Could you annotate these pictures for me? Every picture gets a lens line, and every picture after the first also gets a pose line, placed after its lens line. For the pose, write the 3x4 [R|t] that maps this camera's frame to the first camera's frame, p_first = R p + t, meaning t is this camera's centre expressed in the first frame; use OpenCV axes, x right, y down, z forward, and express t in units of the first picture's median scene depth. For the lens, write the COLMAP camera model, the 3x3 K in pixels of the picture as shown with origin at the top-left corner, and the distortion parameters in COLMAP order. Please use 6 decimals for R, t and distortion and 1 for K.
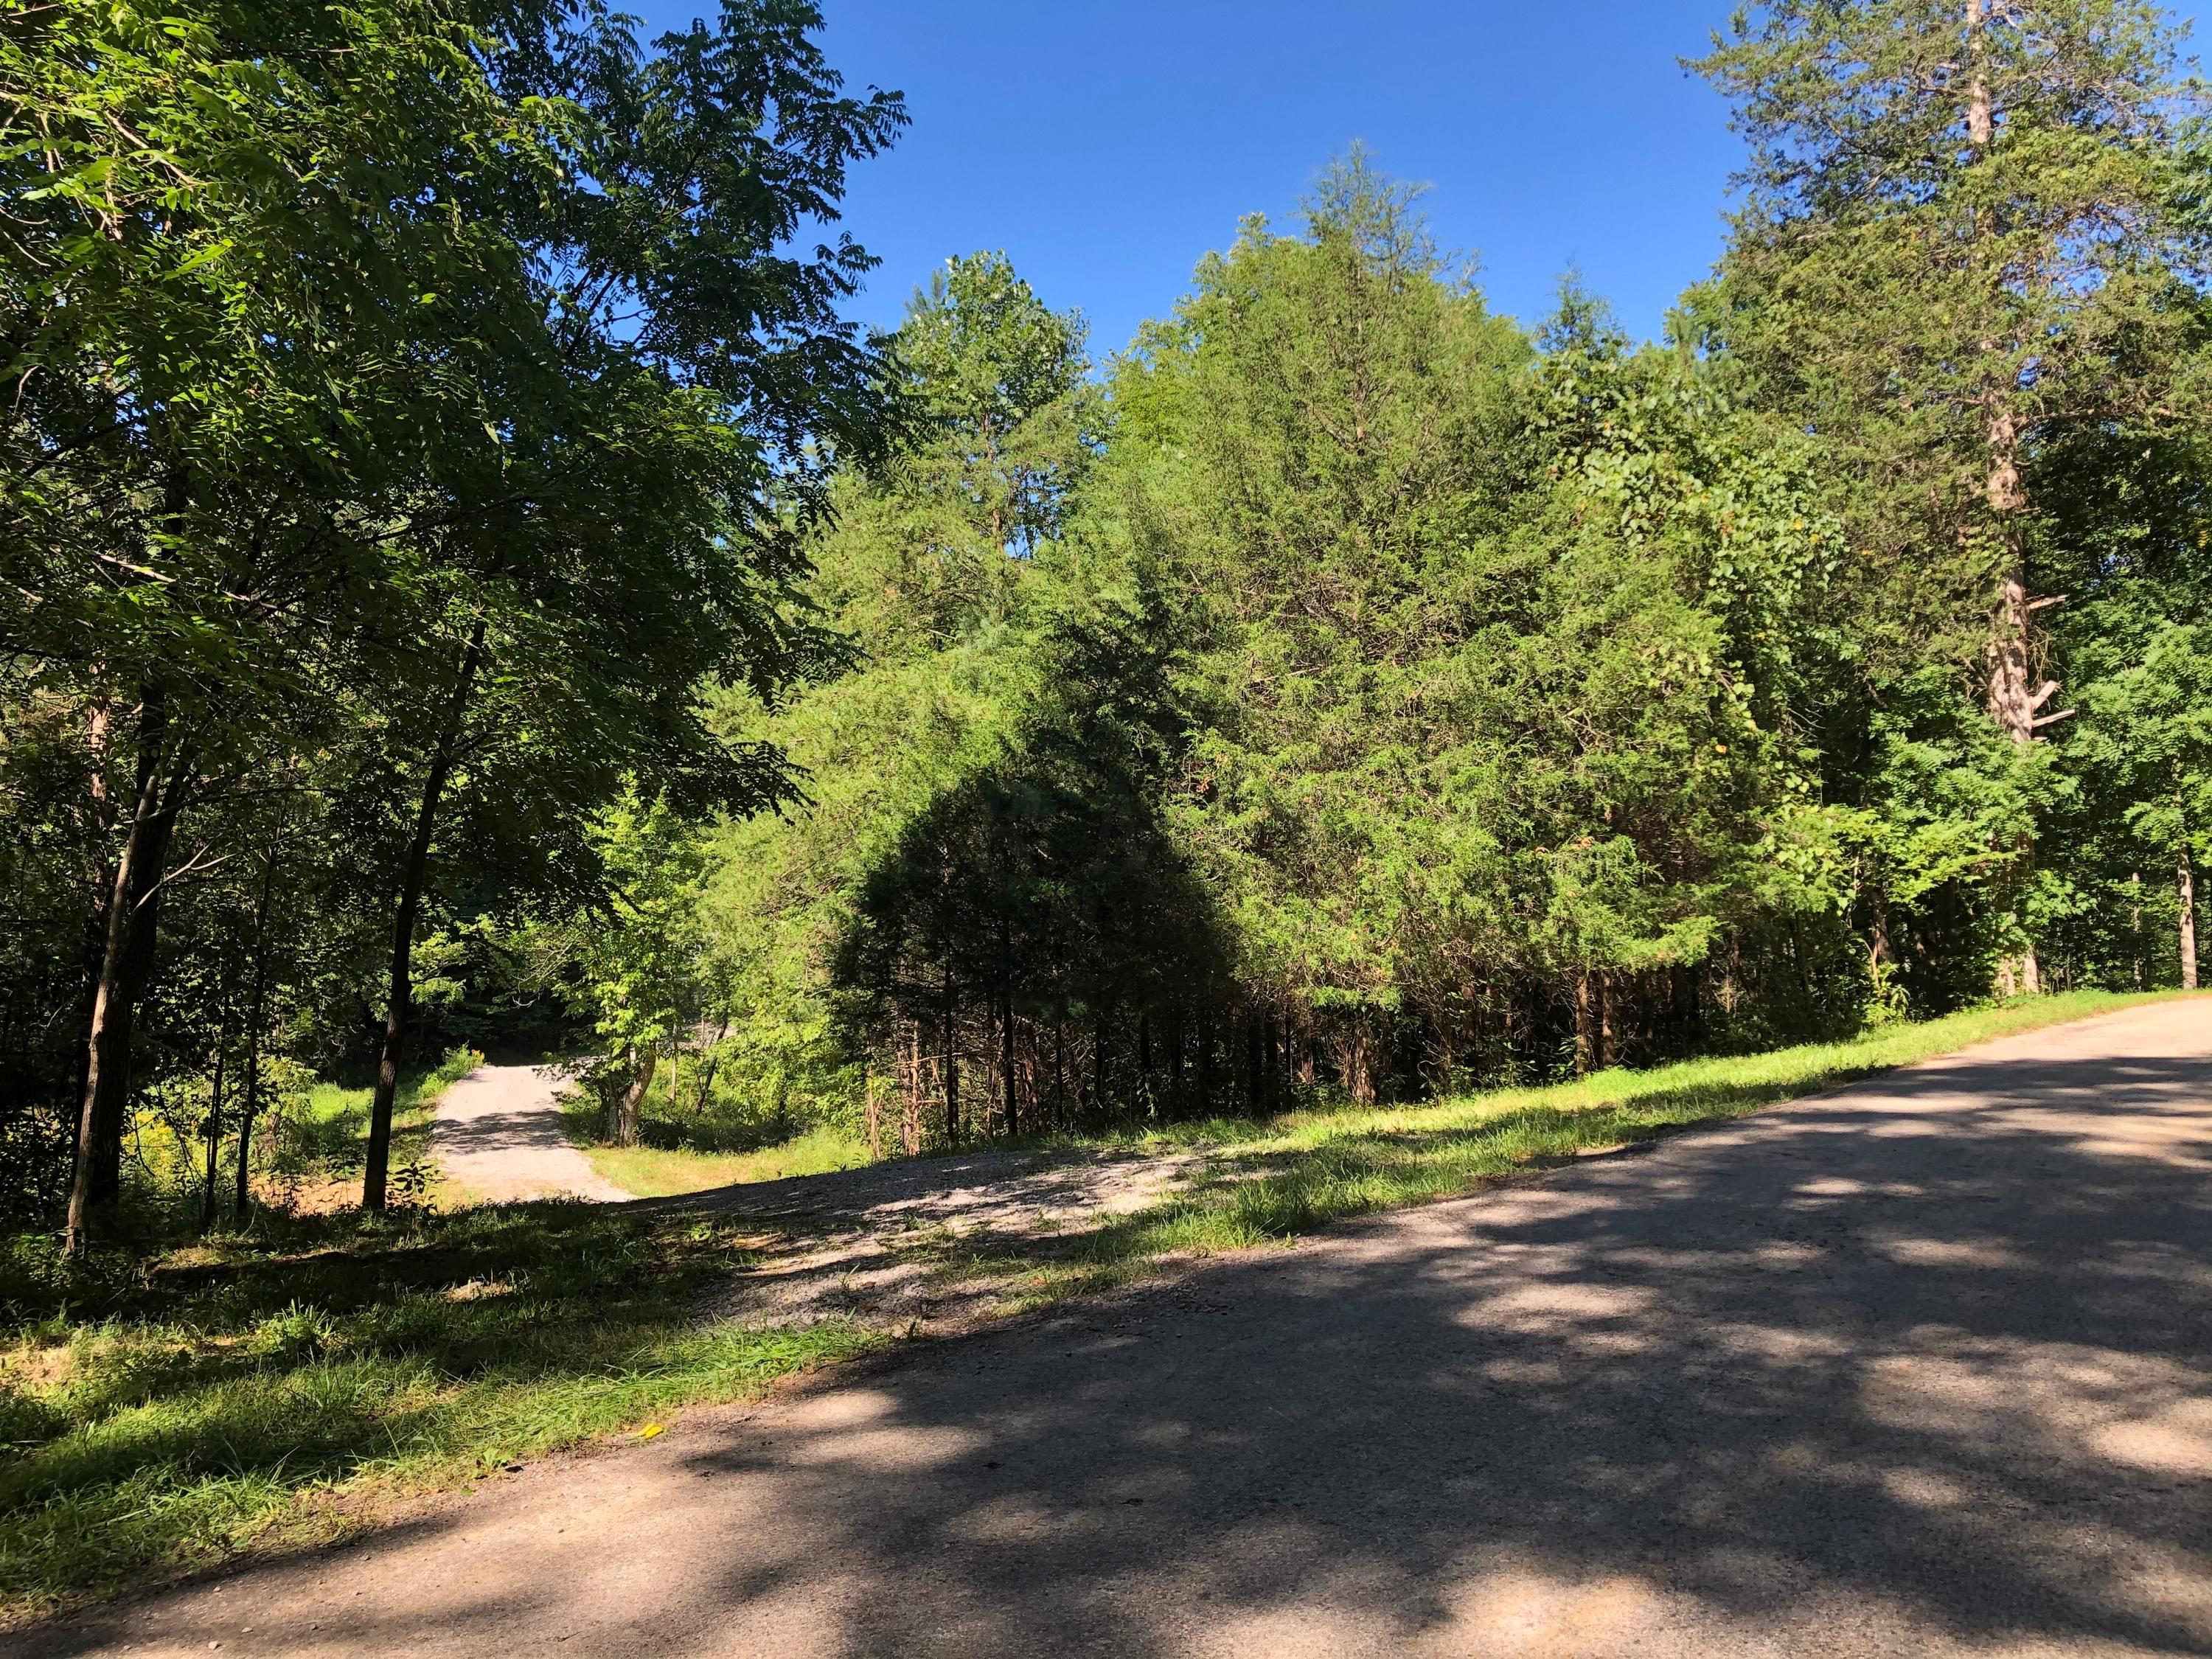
lens RADIAL K [[1813.3, 0, 1101.0], [0, 1813.3, 811.6], [0, 0, 1]] dist [0.051464, -0.061449]
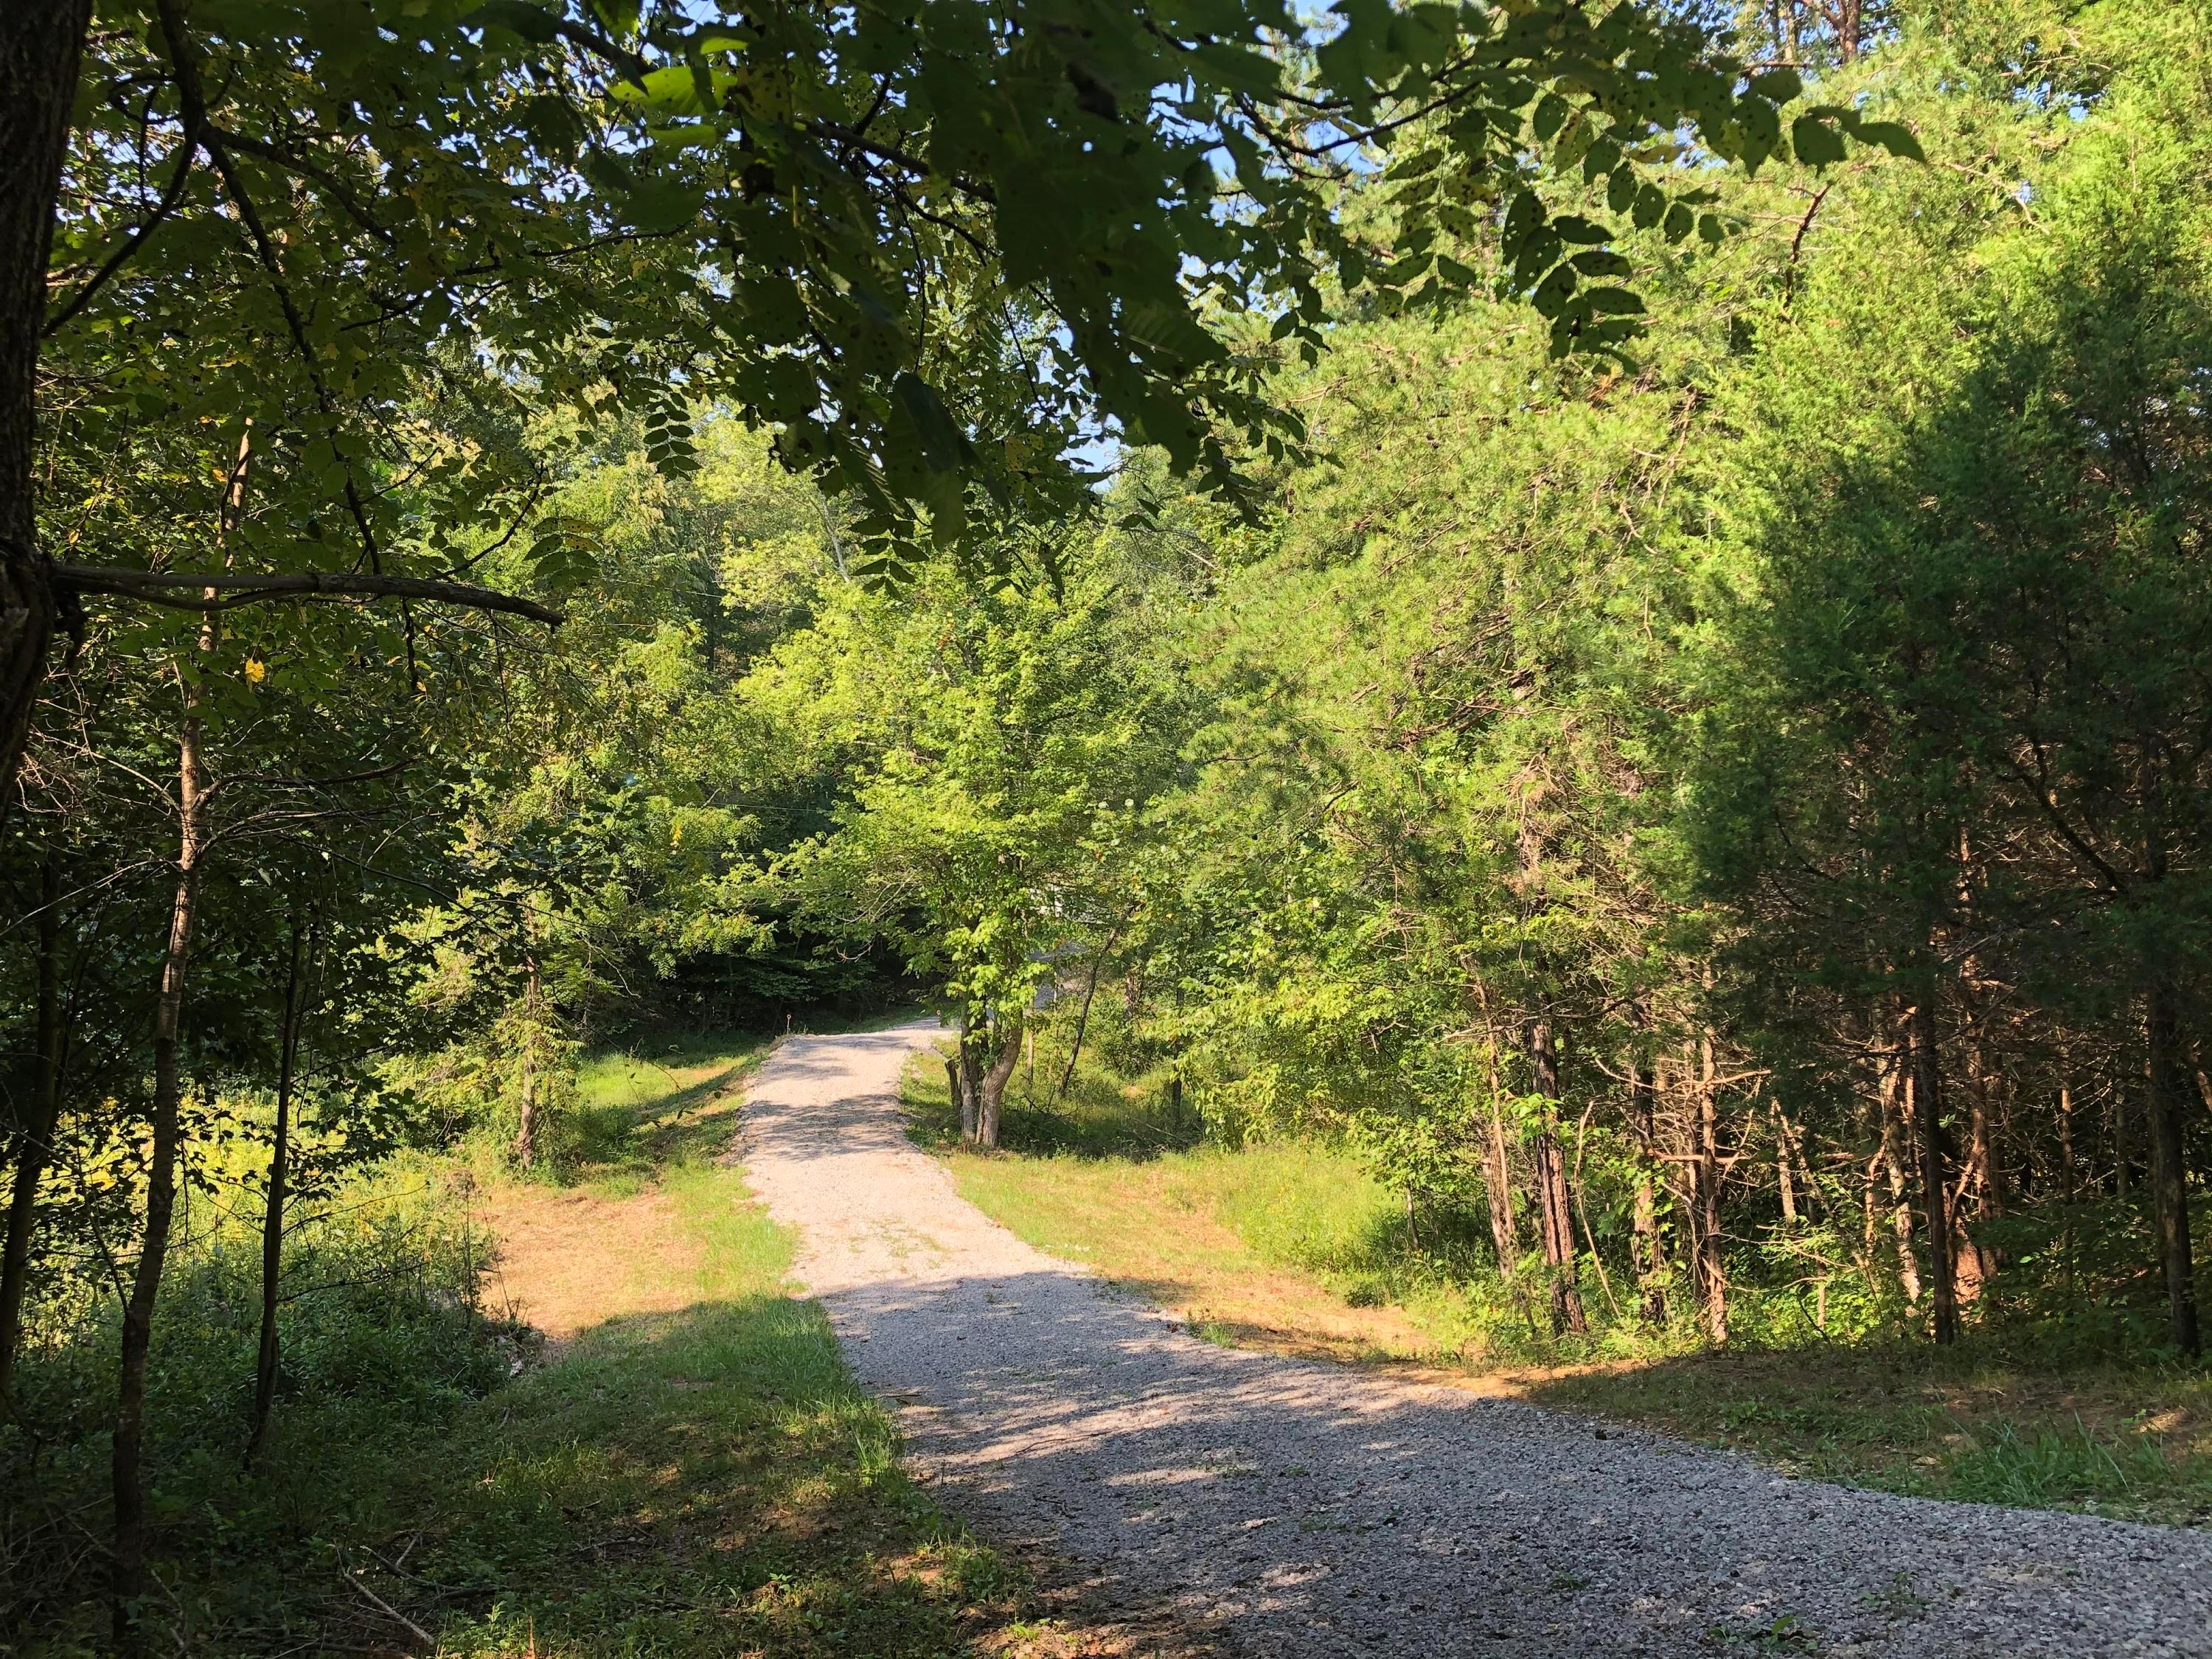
lens RADIAL K [[1813.3, 0, 1124.4], [0, 1813.3, 739.0], [0, 0, 1]] dist [0.051464, -0.061449]
pose [[0.989226, -0.013411, -0.145782, -0.260560], [0.010842, 0.999772, -0.018399, 0.084829], [0.145995, 0.016620, 0.989146, 0.751598]]
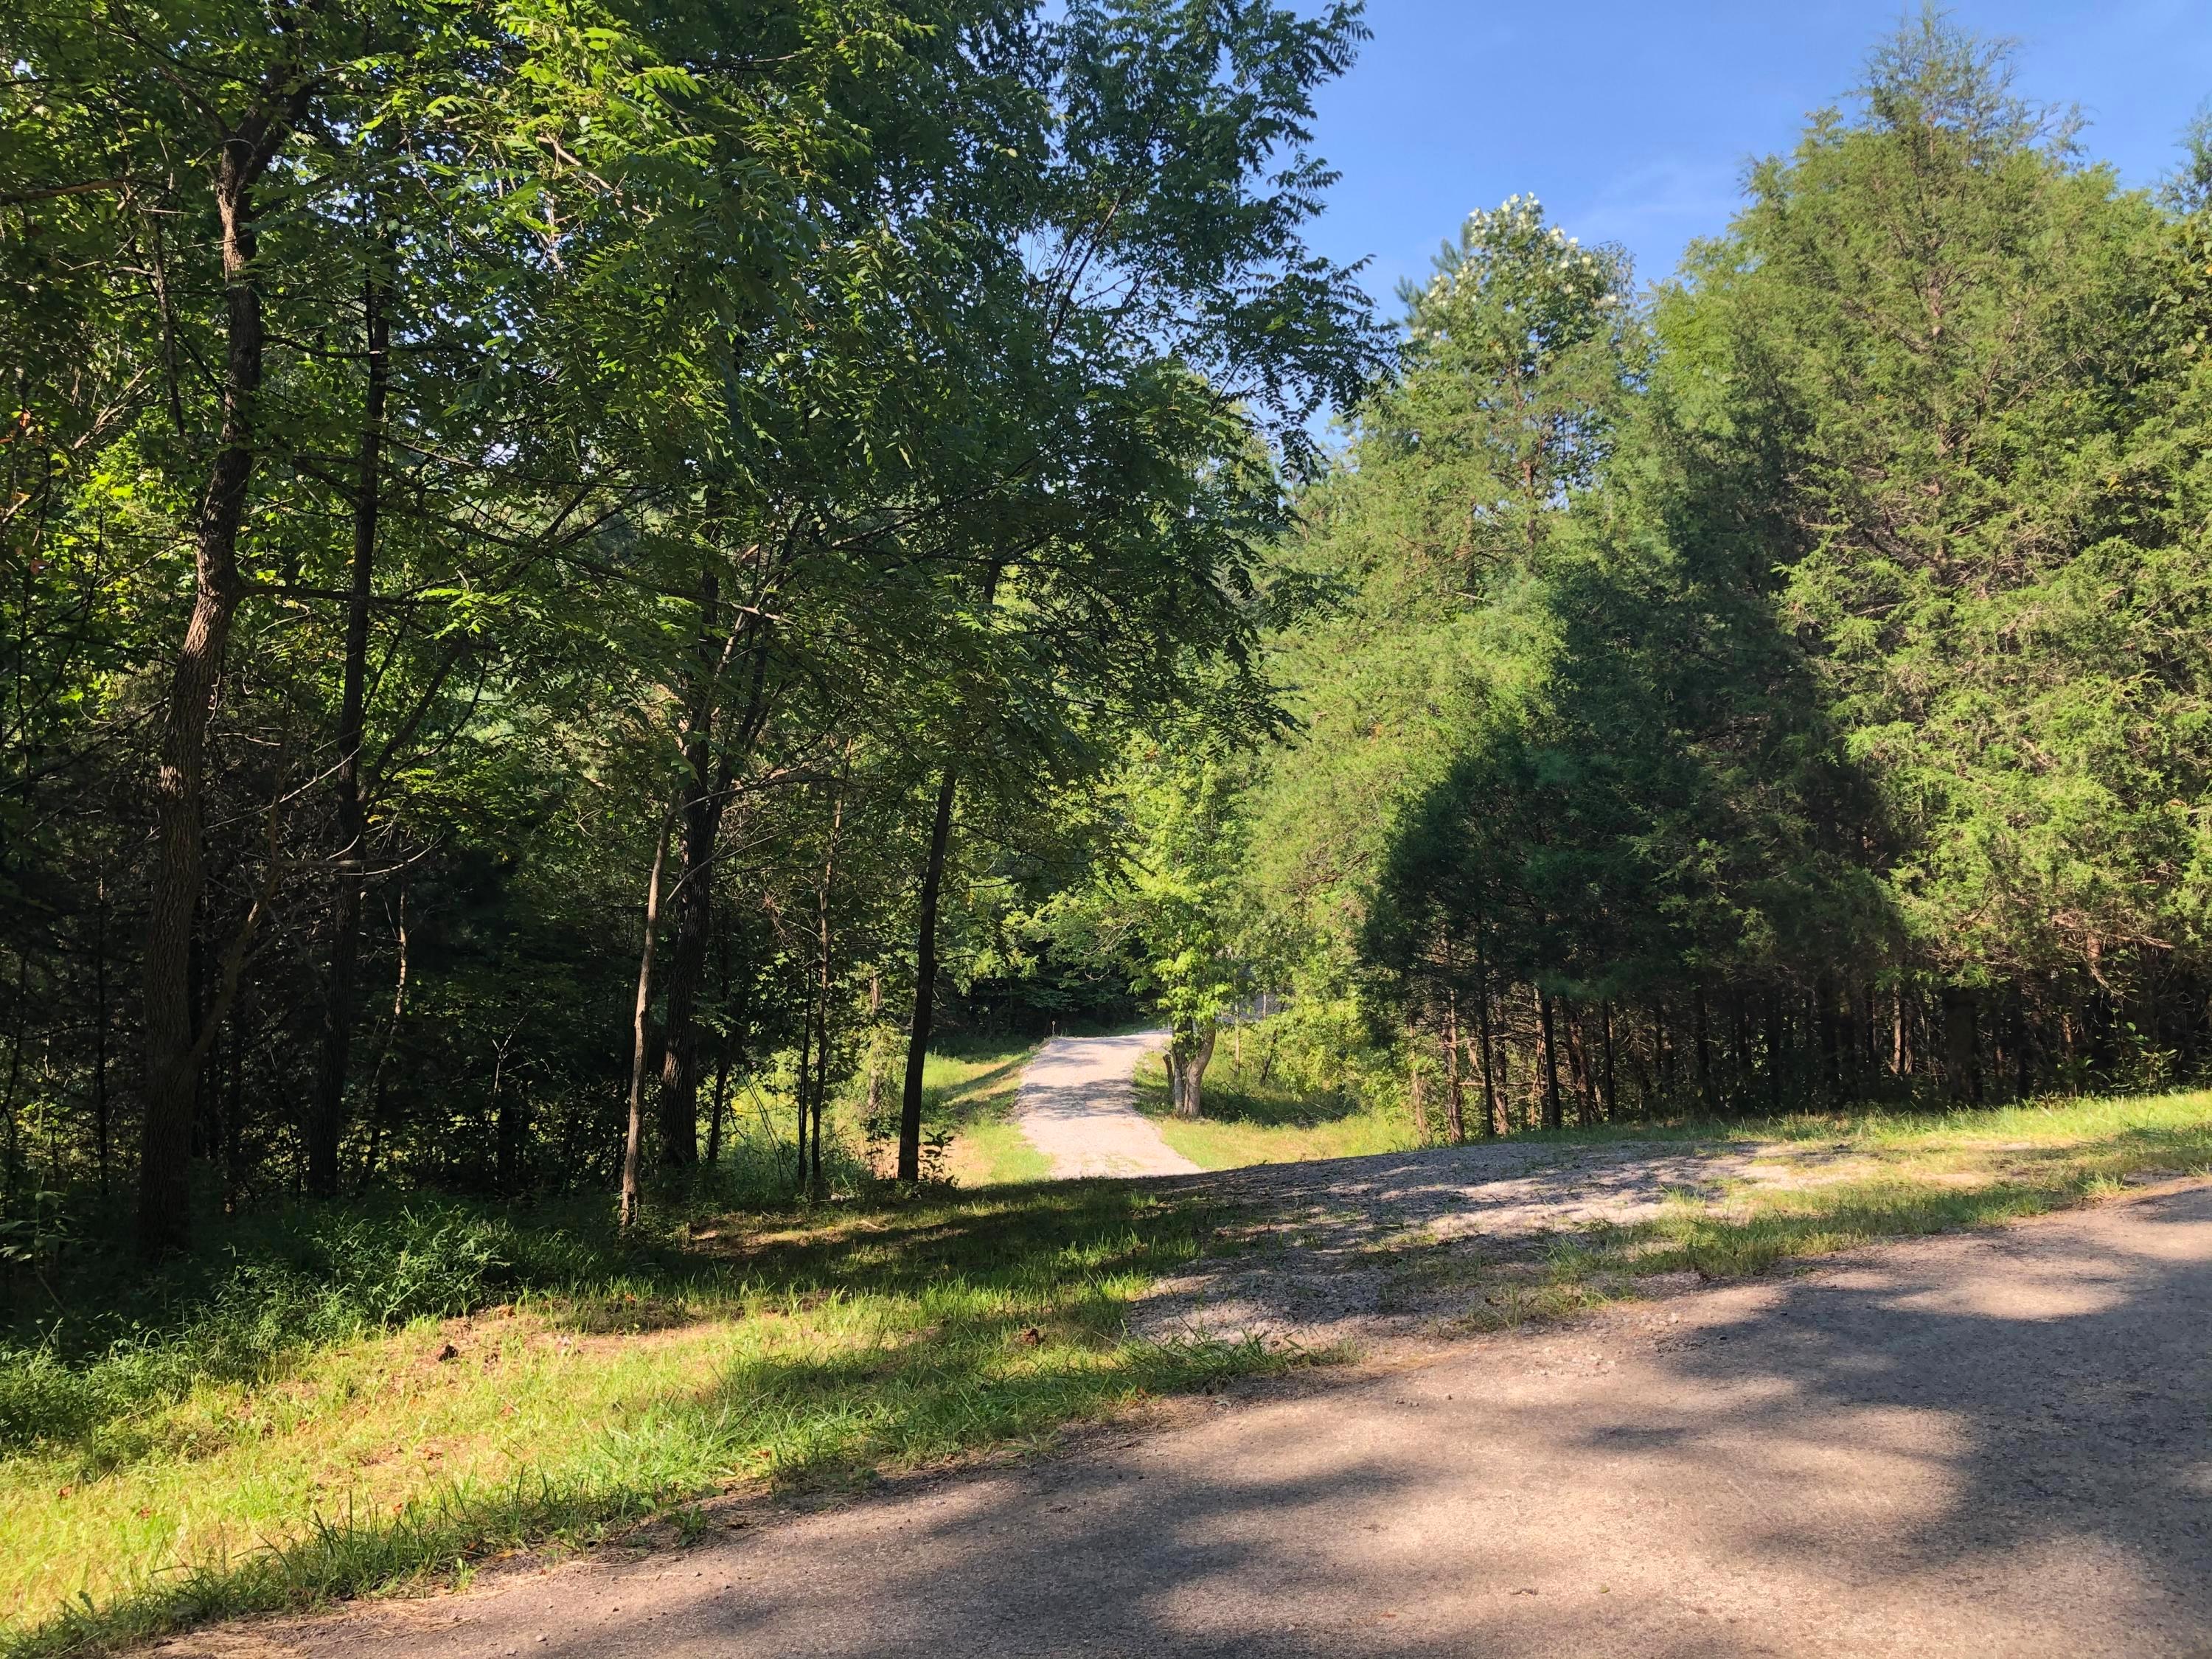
lens RADIAL K [[1813.3, 0, 1109.0], [0, 1813.3, 824.1], [0, 0, 1]] dist [0.051464, -0.061449]
pose [[0.953609, -0.024622, -0.300041, 0.018812], [0.030808, 0.999399, 0.015905, 0.001035], [0.299469, -0.024411, 0.953794, 0.034126]]
